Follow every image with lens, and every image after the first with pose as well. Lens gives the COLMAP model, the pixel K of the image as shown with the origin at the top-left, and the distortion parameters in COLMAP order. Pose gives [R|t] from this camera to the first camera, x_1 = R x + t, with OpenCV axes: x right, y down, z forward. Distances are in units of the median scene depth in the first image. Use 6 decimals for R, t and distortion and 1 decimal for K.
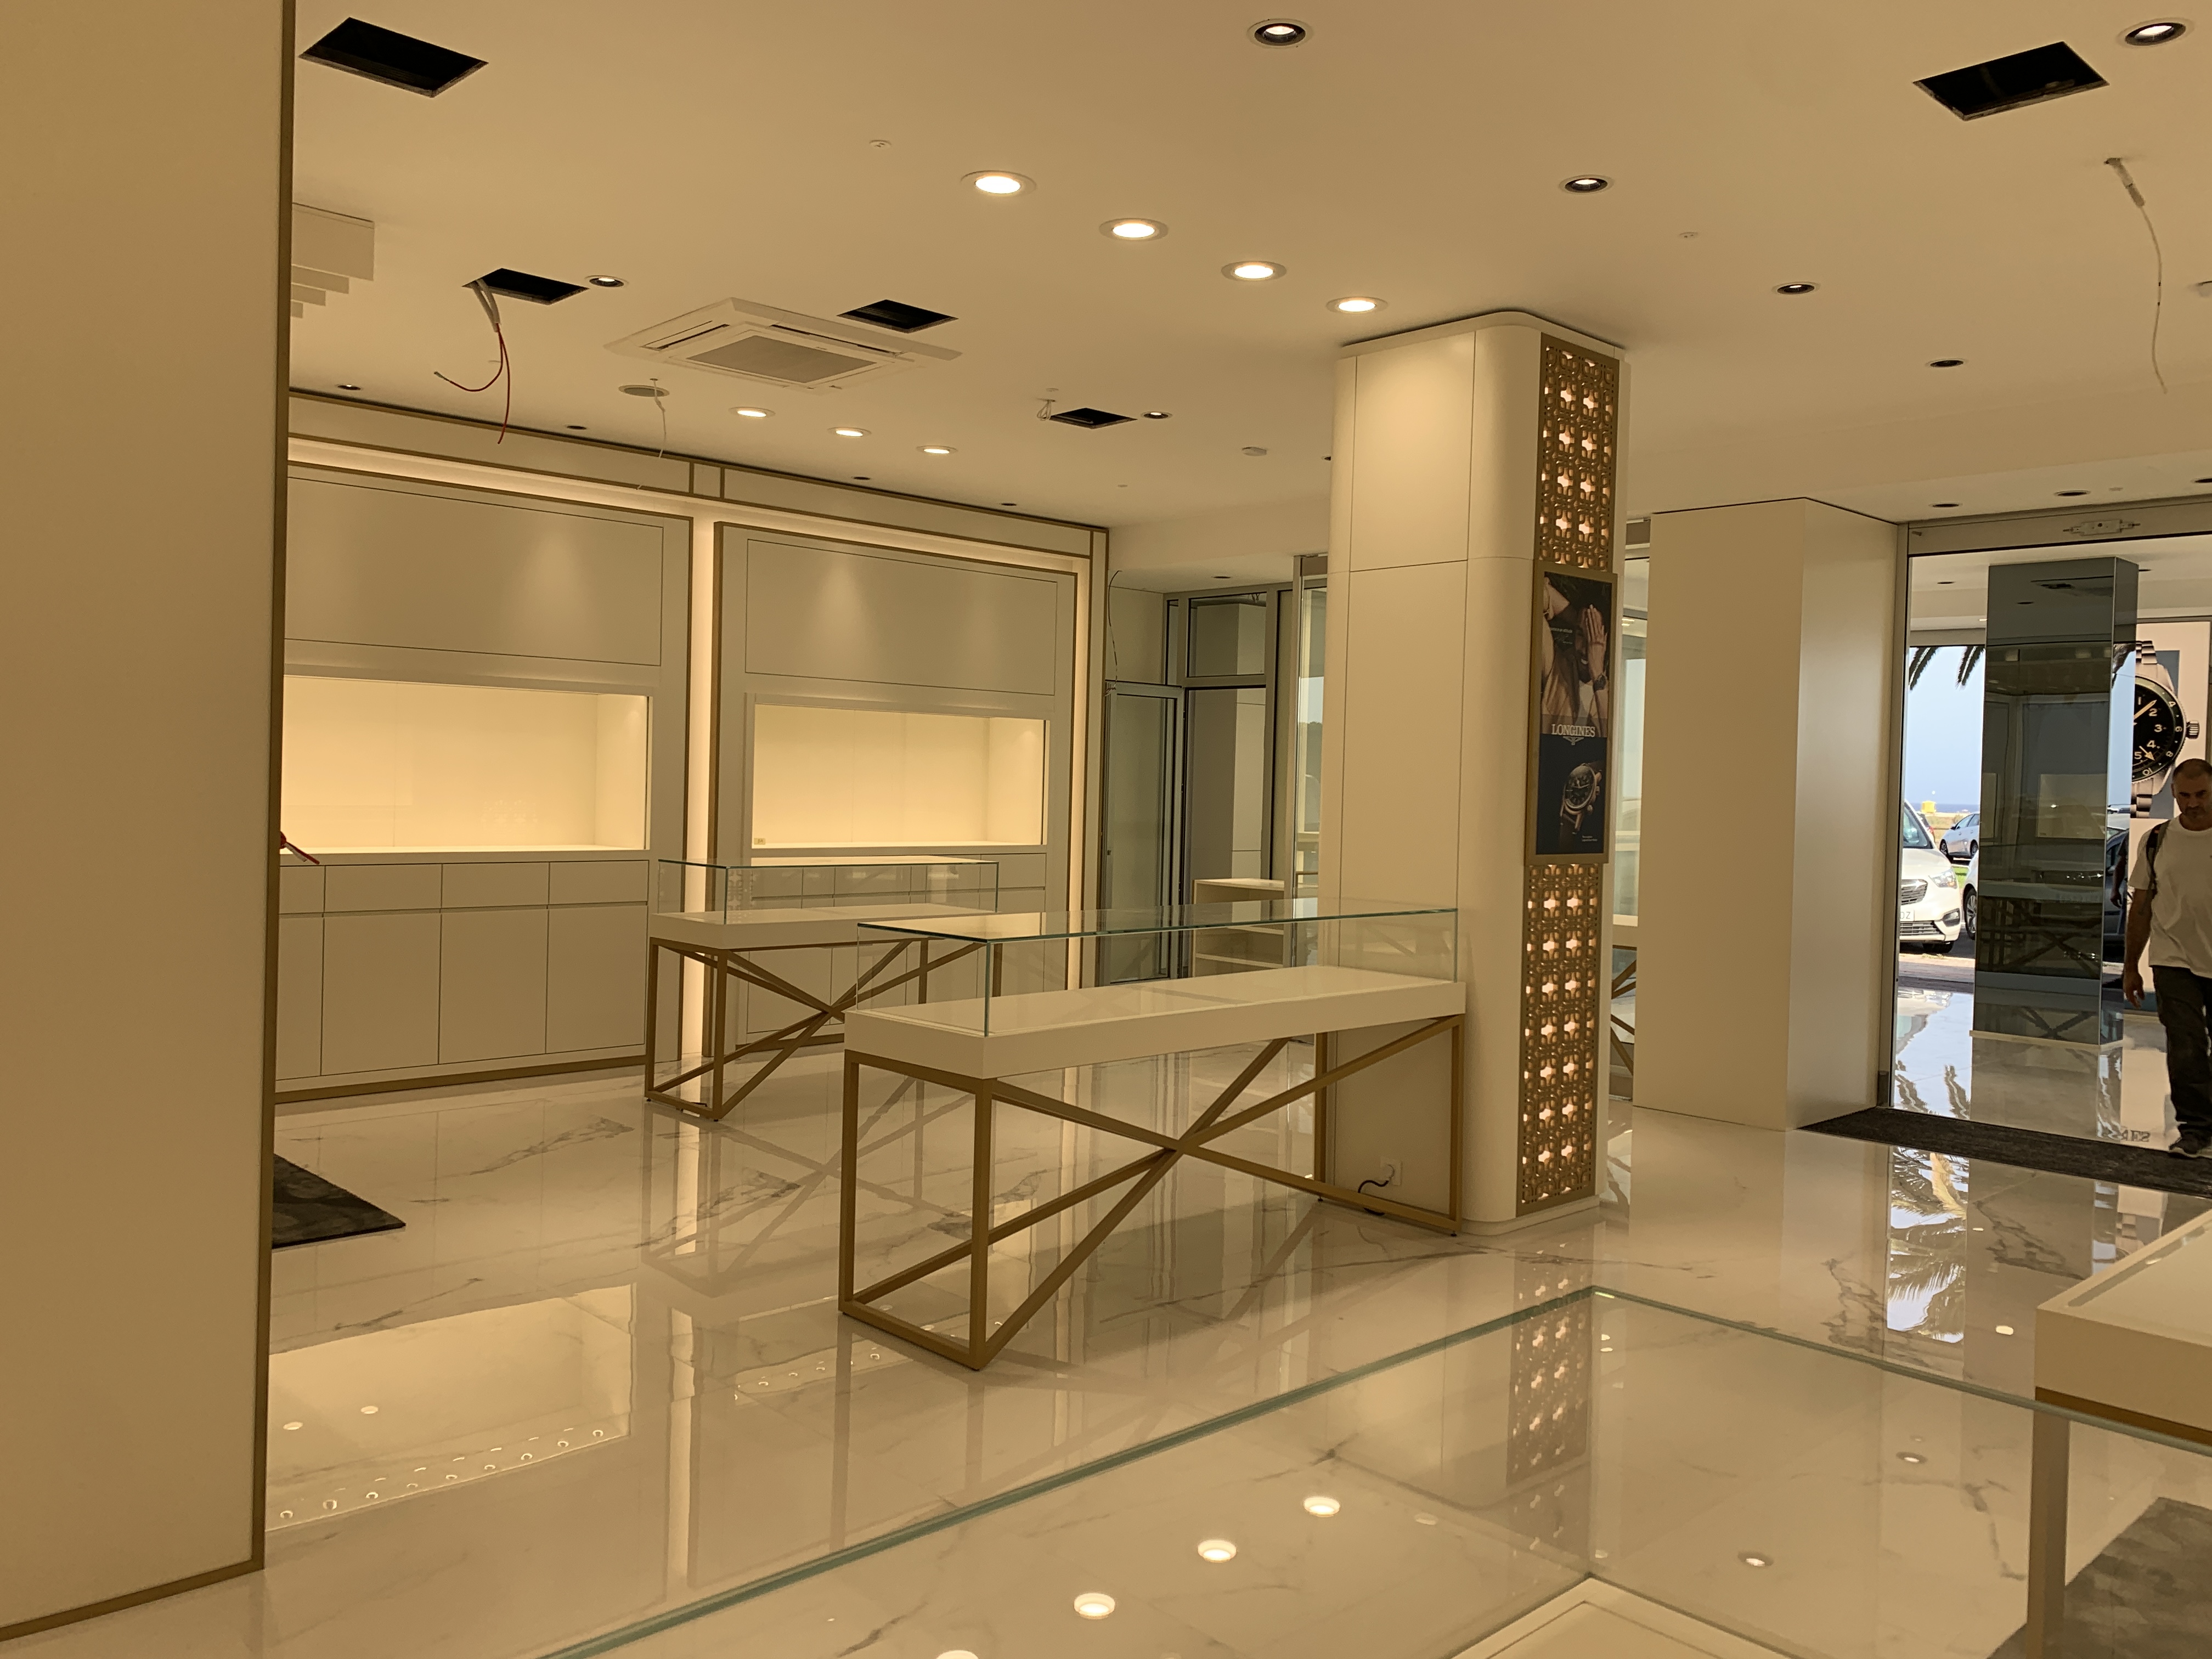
lens RADIAL K [[1680.5, 0, 1144.1], [0, 1680.5, 793.8], [0, 0, 1]] dist [0.068614, -0.112904]
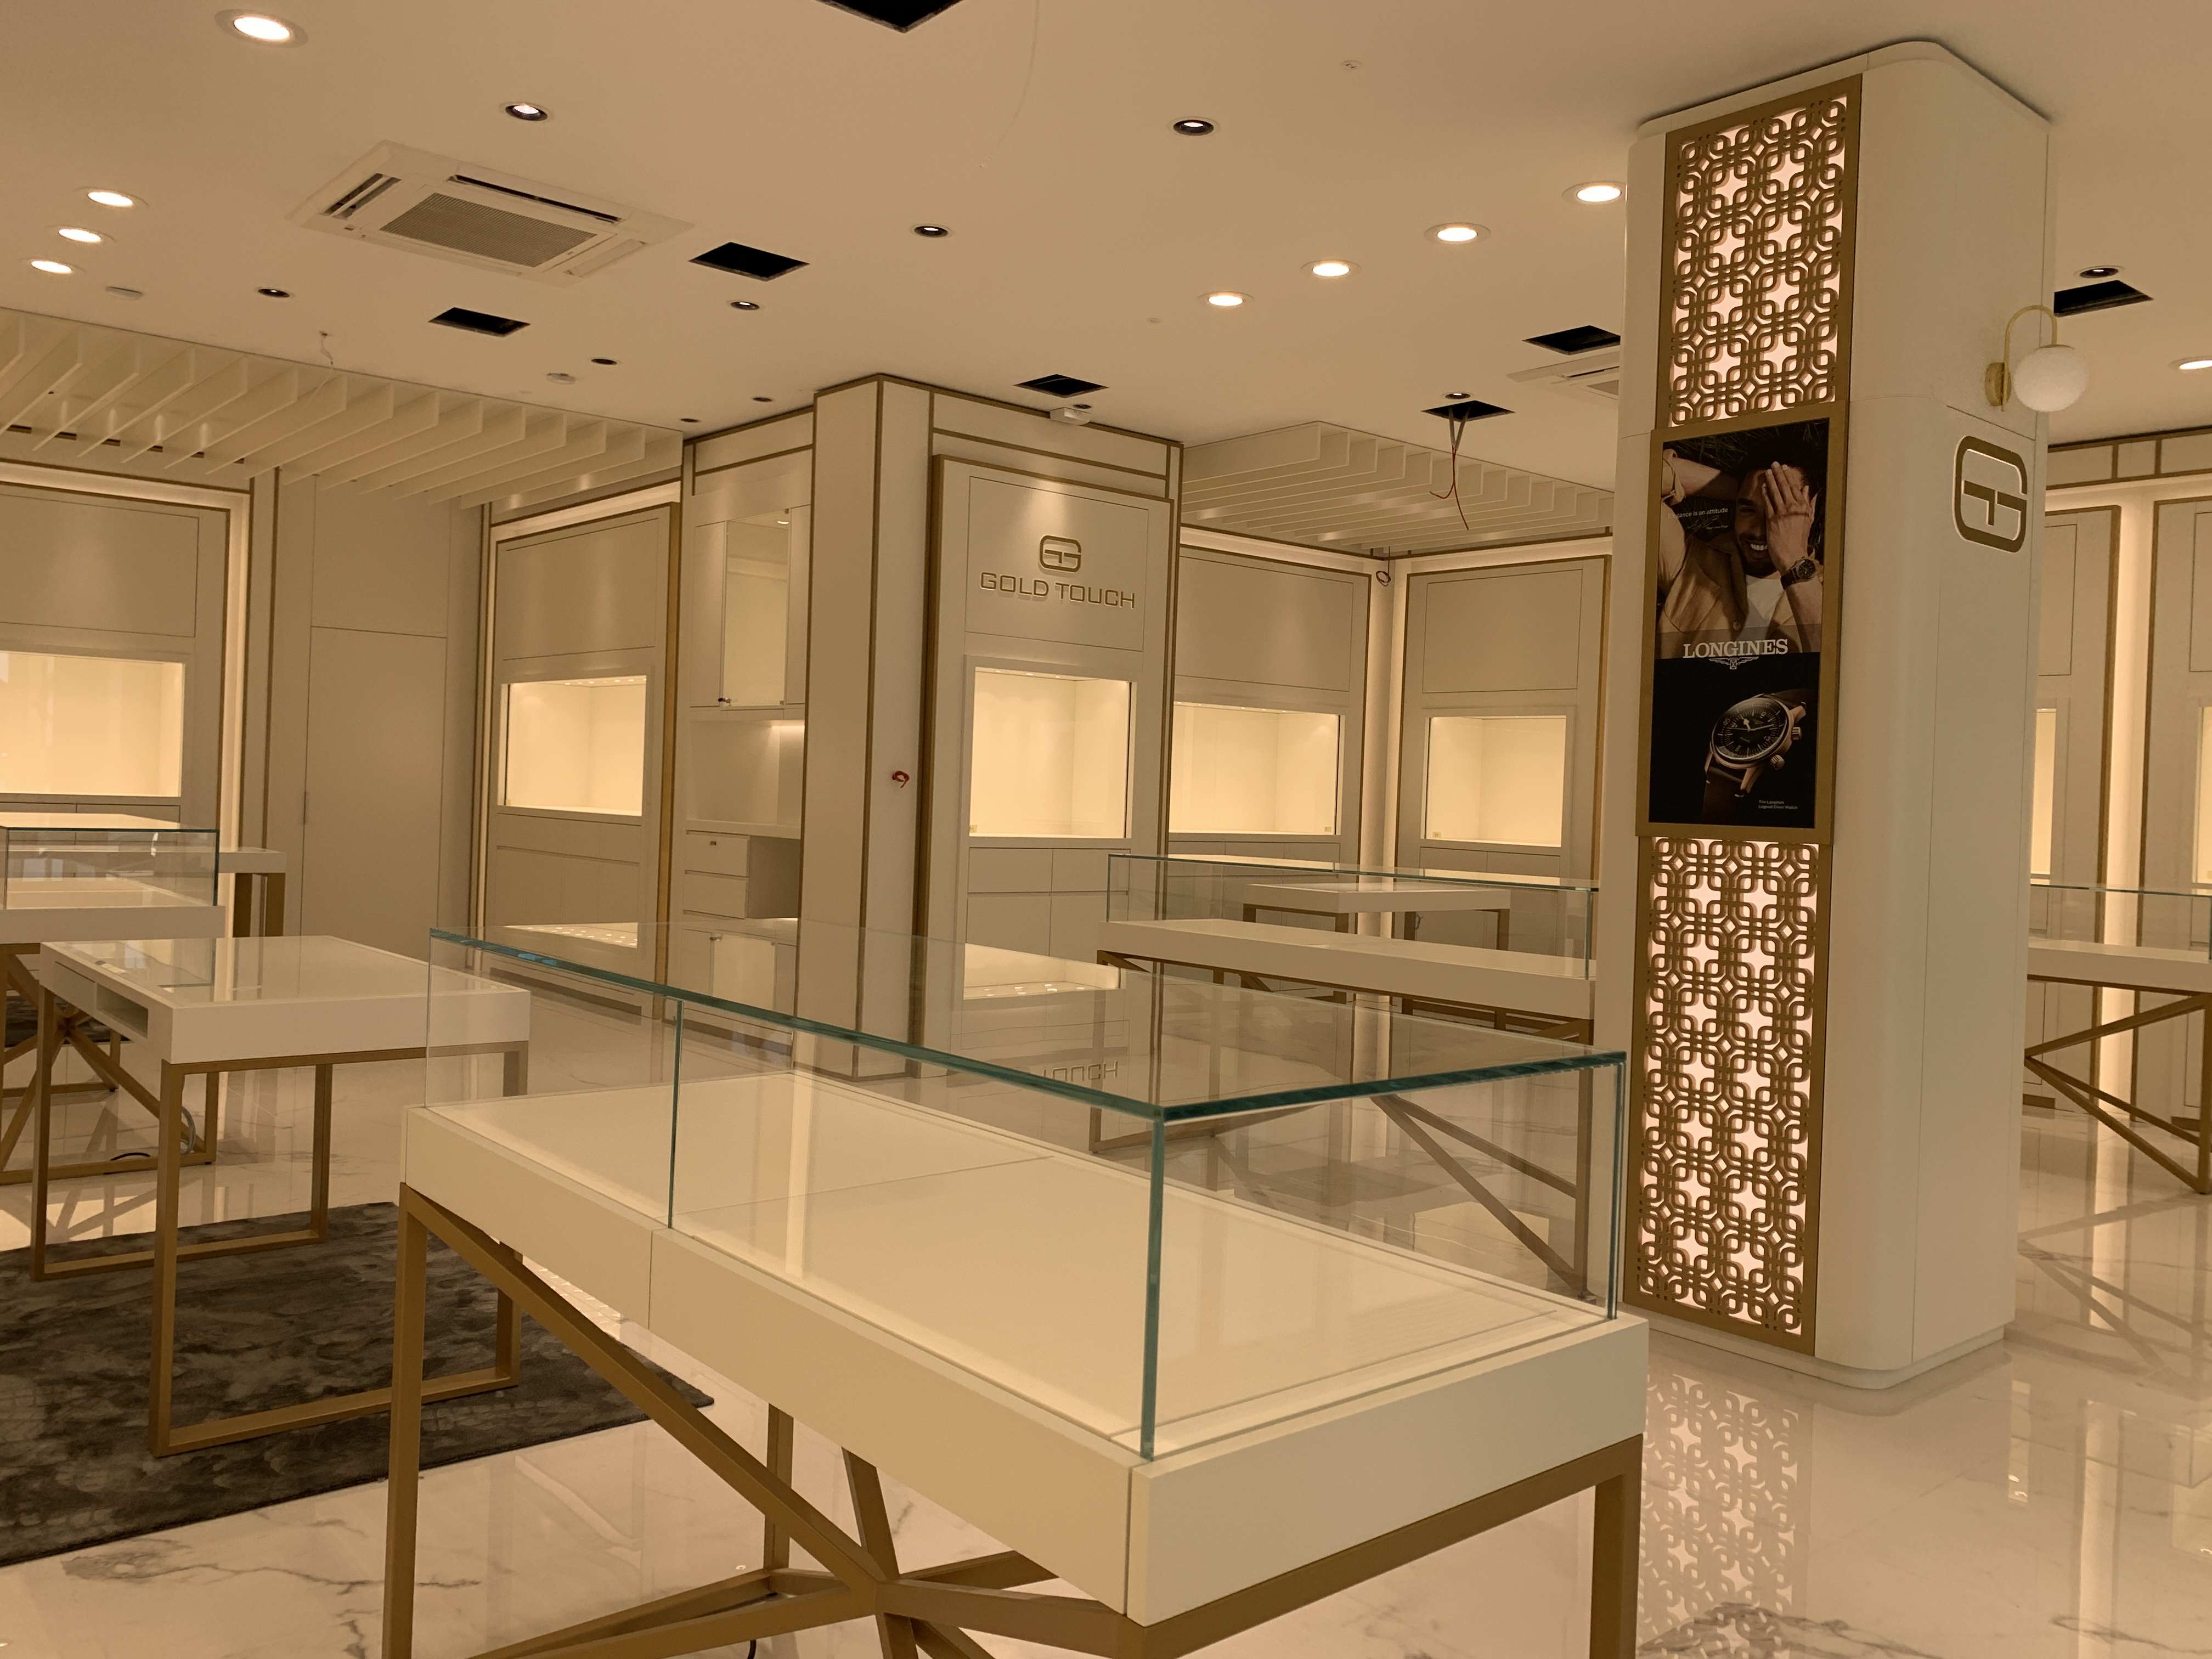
lens RADIAL K [[1692.9, 0, 1099.3], [0, 1692.9, 790.8], [0, 0, 1]] dist [0.022027, -0.049904]
pose [[-0.066413, -0.029119, -0.997367, 0.959906], [-0.045446, 0.998625, -0.026129, 0.050967], [0.996757, 0.043591, -0.067645, 0.777966]]
